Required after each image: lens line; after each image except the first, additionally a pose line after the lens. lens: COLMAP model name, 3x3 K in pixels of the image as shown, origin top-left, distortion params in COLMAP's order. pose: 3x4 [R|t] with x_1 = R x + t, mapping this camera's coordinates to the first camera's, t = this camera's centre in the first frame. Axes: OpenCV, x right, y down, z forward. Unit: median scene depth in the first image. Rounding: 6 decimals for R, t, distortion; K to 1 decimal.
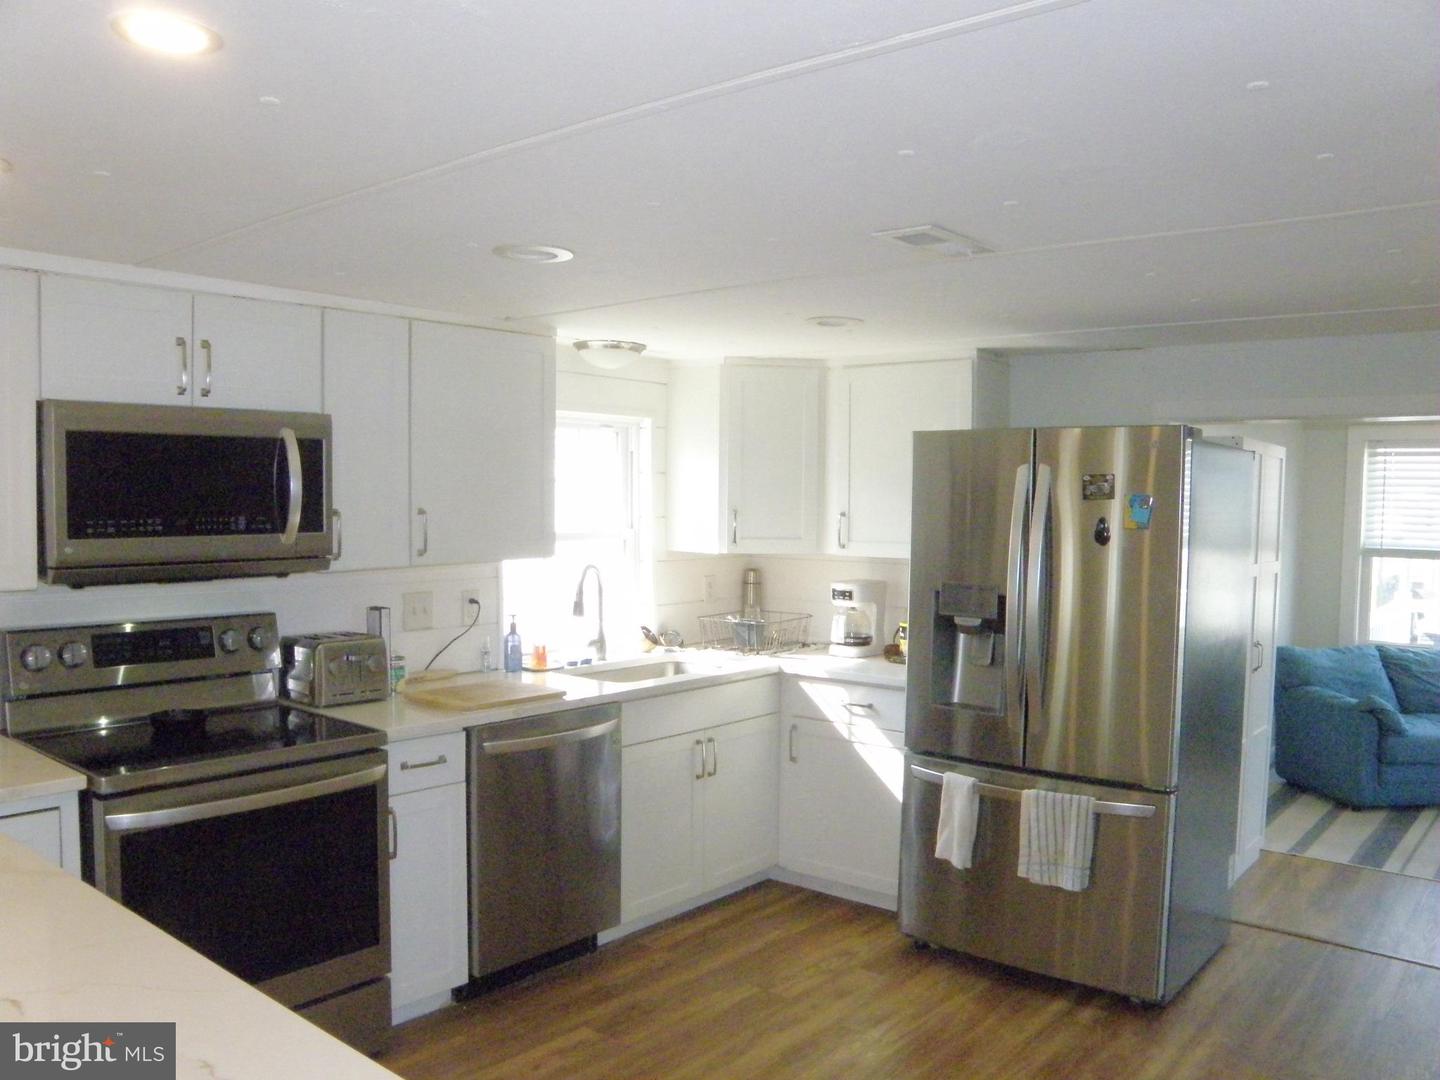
lens RADIAL K [[1178.8, 0, 717.0], [0, 1178.8, 557.6], [0, 0, 1]] dist [-0.080830, 0.000826]
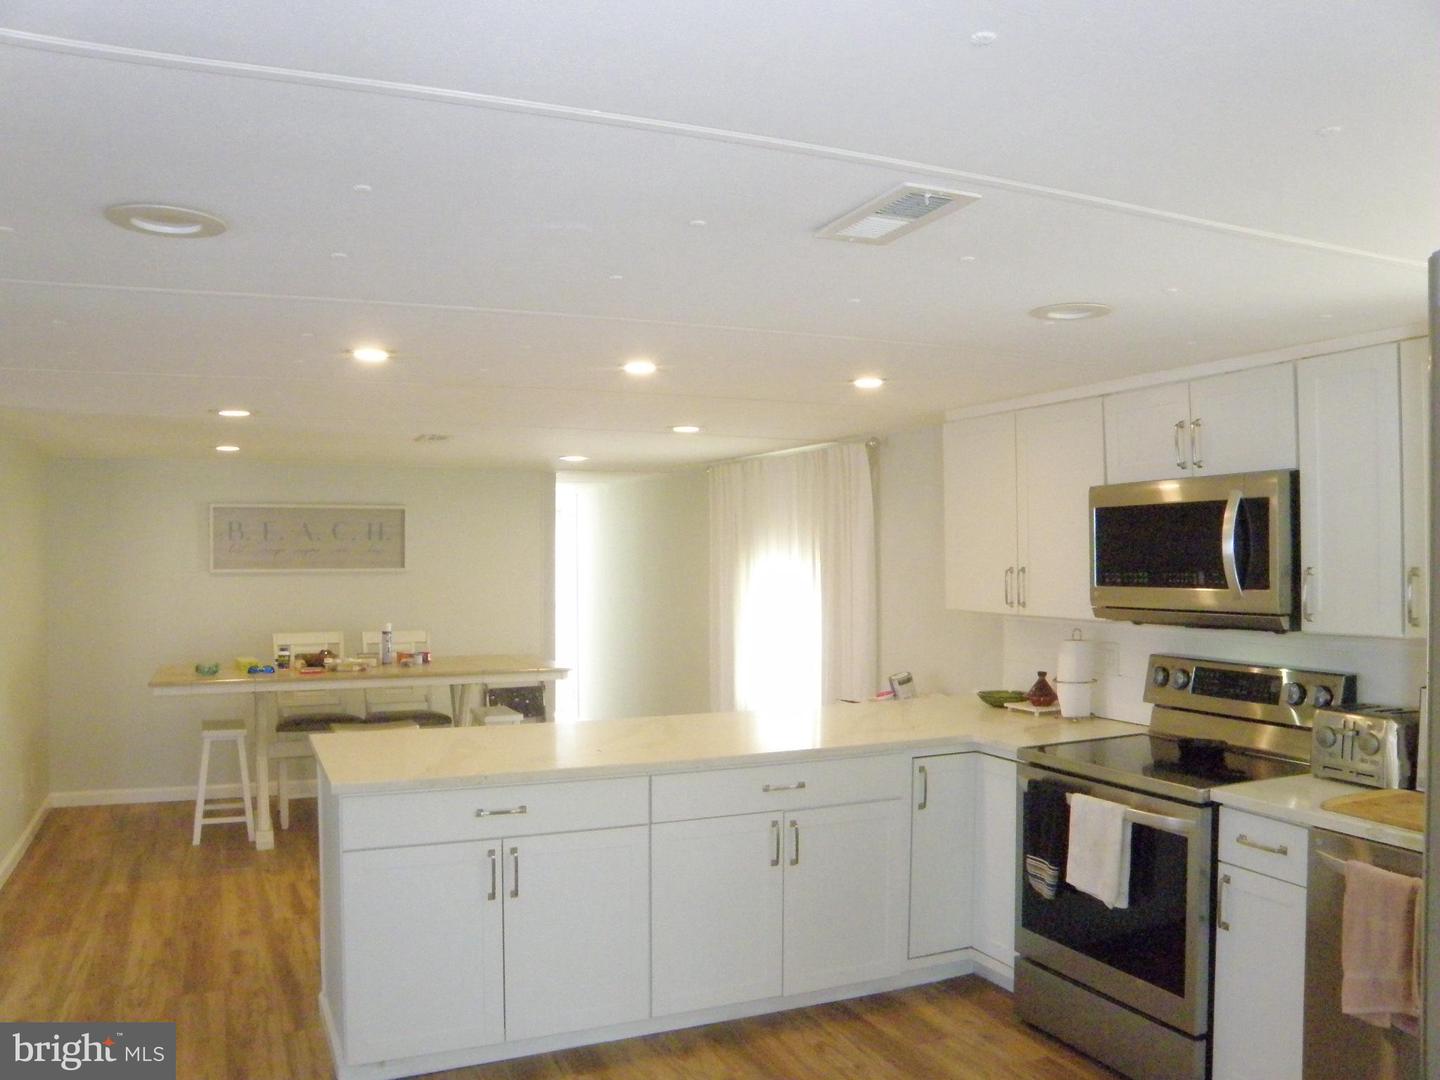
lens RADIAL K [[1147.1, 0, 720.0], [0, 1147.1, 540.0], [0, 0, 1]] dist [-0.065402, 0.003223]
pose [[-0.436498, -0.013309, -0.899607, 0.698581], [-0.042825, 0.999065, 0.005999, -0.047957], [0.898685, 0.041144, -0.436660, 0.949857]]
